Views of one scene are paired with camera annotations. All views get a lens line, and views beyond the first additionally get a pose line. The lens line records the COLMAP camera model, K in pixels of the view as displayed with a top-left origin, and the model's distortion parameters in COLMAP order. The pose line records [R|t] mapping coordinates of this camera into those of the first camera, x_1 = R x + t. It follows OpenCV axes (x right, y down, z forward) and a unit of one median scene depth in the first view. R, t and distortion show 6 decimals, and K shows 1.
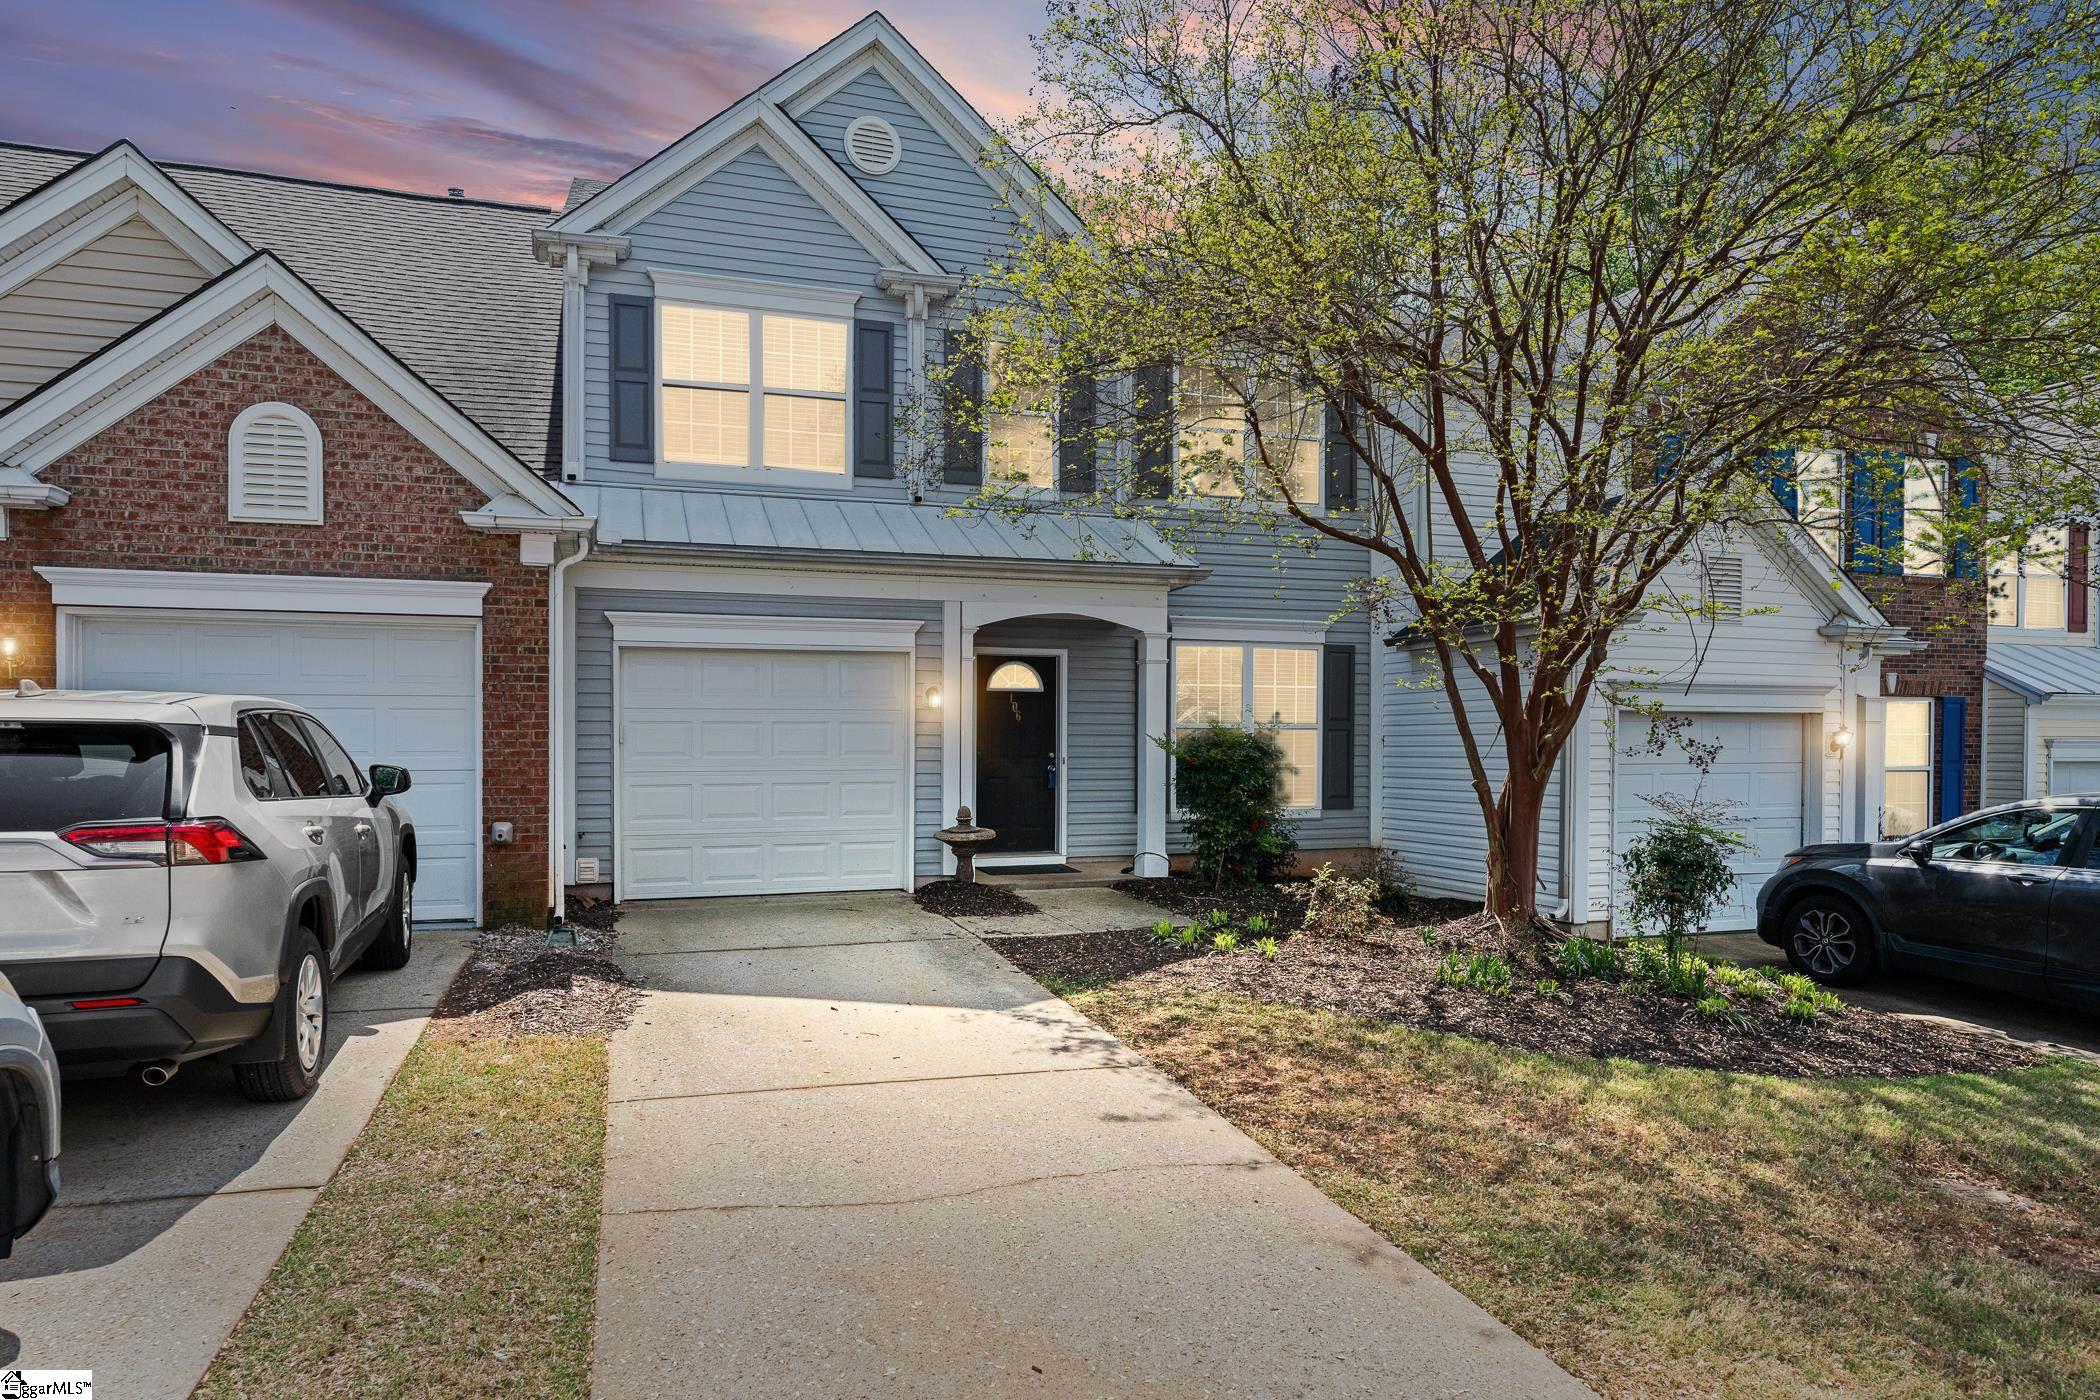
lens RADIAL K [[1274.8, 0, 1049.3], [0, 1274.8, 718.1], [0, 0, 1]] dist [-0.005984, 0.002296]
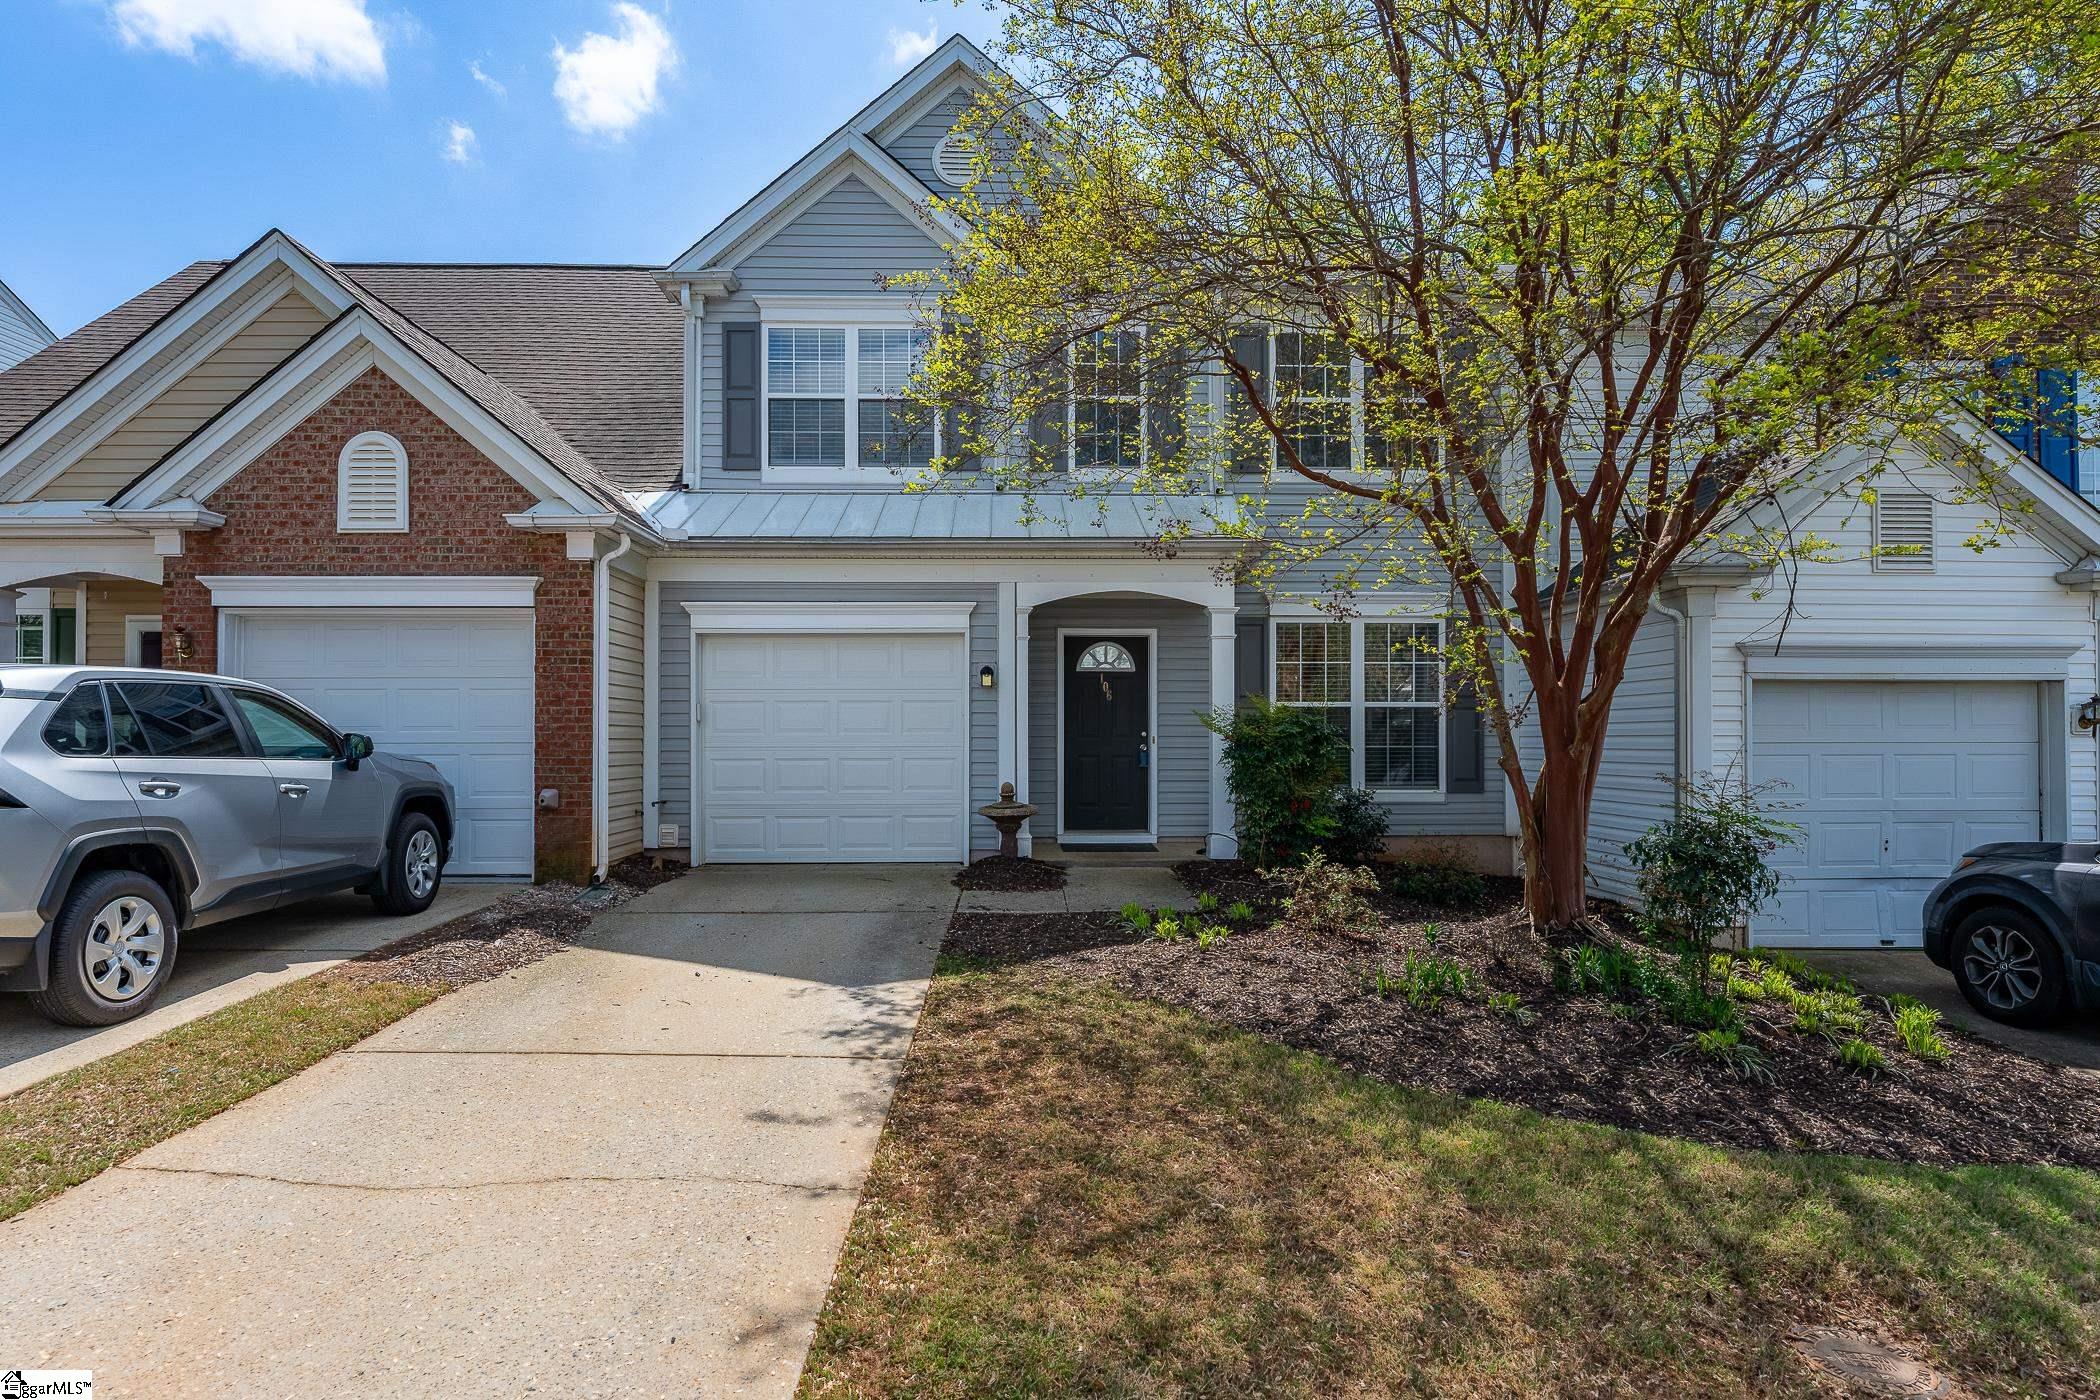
lens RADIAL K [[1141.2, 0, 1048.0], [0, 1141.2, 686.1], [0, 0, 1]] dist [-0.006024, -0.000797]
pose [[0.953359, -0.013297, -0.301547, 0.307911], [0.006049, 0.999670, -0.024957, 0.019780], [0.301779, 0.021969, 0.953125, 0.180523]]
